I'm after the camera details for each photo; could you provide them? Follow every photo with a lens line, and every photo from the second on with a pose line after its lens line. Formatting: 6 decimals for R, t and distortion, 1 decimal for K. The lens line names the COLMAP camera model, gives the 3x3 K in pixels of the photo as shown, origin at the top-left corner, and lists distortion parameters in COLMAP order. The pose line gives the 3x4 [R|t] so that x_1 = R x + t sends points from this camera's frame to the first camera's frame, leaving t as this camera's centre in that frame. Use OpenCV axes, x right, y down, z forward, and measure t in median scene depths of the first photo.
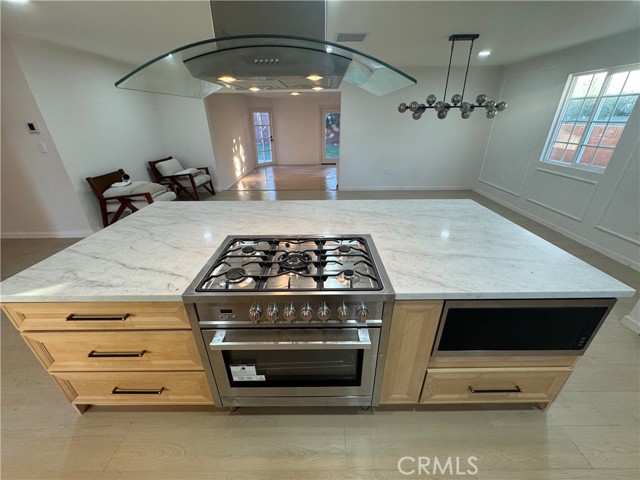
lens RADIAL K [[255.2, 0, 321.7], [0, 255.2, 240.6], [0, 0, 1]] dist [-0.003603, 0.000442]
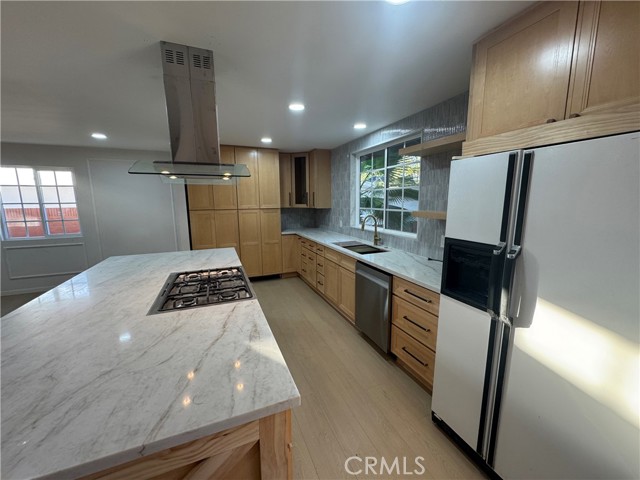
lens RADIAL K [[255.2, 0, 321.2], [0, 255.2, 236.7], [0, 0, 1]] dist [-0.003603, 0.000442]
pose [[-0.385964, -0.125529, 0.913933, -0.717528], [0.413589, 0.862009, 0.293060, -0.138024], [-0.824607, 0.491103, -0.280787, 0.329447]]
